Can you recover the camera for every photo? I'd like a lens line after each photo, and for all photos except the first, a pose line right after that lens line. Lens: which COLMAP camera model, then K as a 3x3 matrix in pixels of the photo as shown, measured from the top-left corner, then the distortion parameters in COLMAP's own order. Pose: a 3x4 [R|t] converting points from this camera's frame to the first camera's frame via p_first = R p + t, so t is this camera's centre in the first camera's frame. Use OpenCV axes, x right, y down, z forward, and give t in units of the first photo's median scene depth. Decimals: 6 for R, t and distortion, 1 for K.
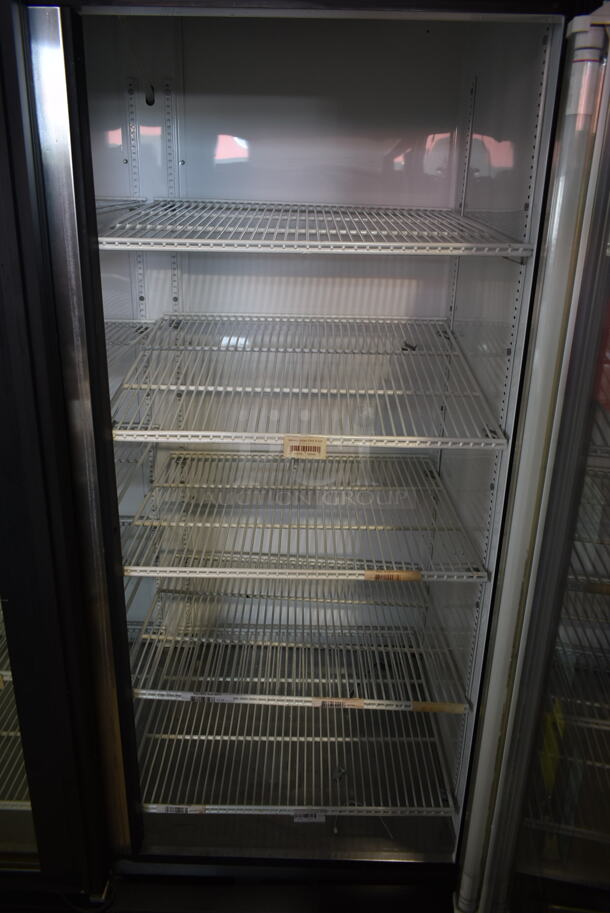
lens RADIAL K [[701.7, 0, 299.6], [0, 701.7, 453.0], [0, 0, 1]] dist [-0.016990, 0.004481]
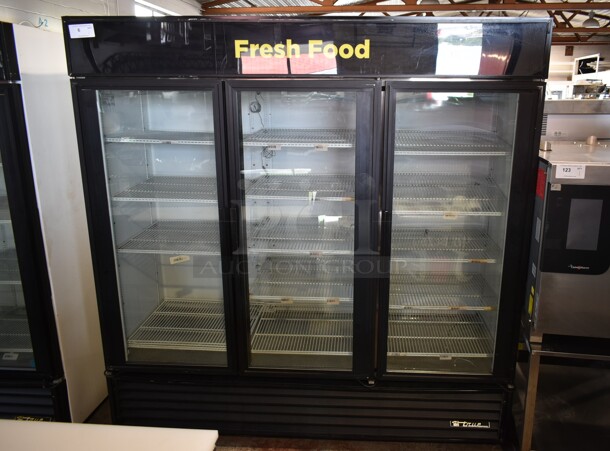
lens RADIAL K [[514.8, 0, 349.3], [0, 514.8, 225.1], [0, 0, 1]] dist [-0.005767, -0.004550]
pose [[0.999298, -0.006618, -0.036882, -0.277430], [0.003581, 0.996641, -0.081813, 0.174533], [0.037300, 0.081623, 0.995965, -1.021673]]
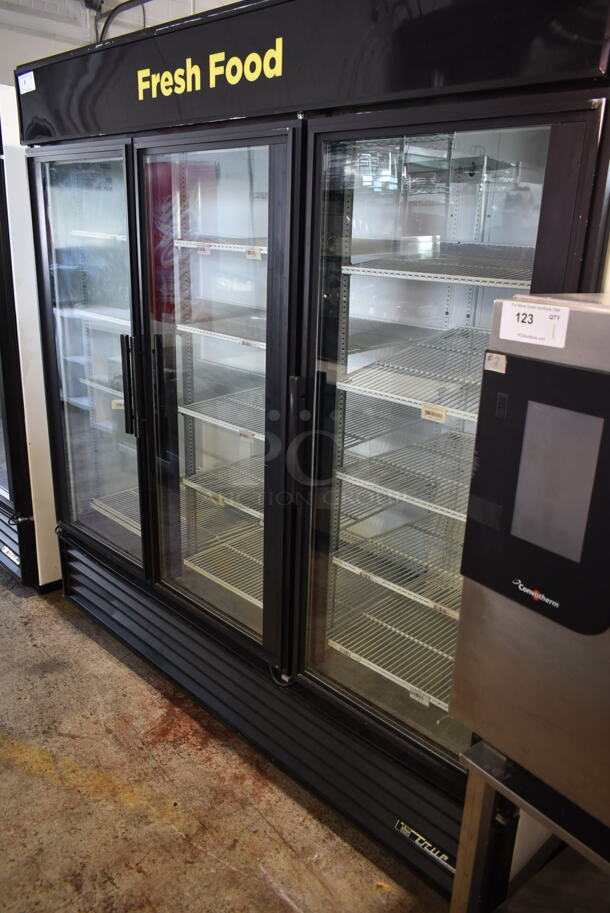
lens RADIAL K [[701.7, 0, 299.6], [0, 701.7, 453.0], [0, 0, 1]] dist [-0.016990, 0.004481]
pose [[0.715165, 0.218349, -0.663975, 0.639472], [-0.246651, 0.967678, 0.052555, 0.051986], [0.653989, 0.126185, 0.745906, -0.213342]]
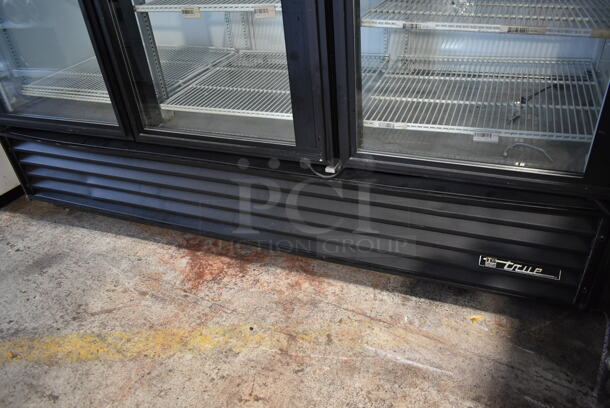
lens RADIAL K [[468.8, 0, 307.3], [0, 468.8, 203.8], [0, 0, 1]] dist [-0.016990, 0.004481]
pose [[0.924684, 0.119803, -0.361394, 0.036480], [-0.027184, 0.967556, 0.251191, 0.431452], [0.379763, -0.222448, 0.897941, 0.051955]]
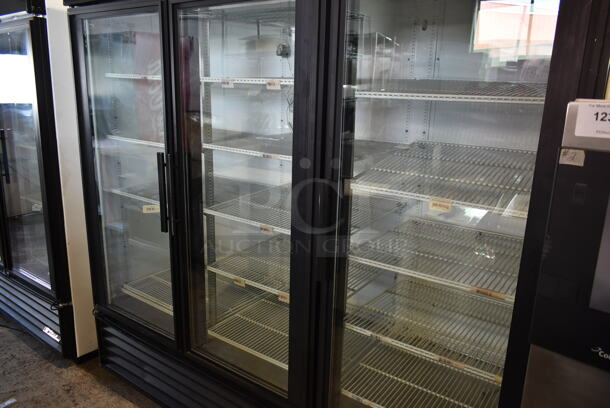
lens RADIAL K [[468.8, 0, 307.3], [0, 468.8, 203.8], [0, 0, 1]] dist [-0.016990, 0.004481]
pose [[0.817583, 0.141735, -0.558094, 0.329180], [-0.201895, 0.978263, -0.047325, 0.094386], [0.539255, 0.151368, 0.828427, -0.165519]]
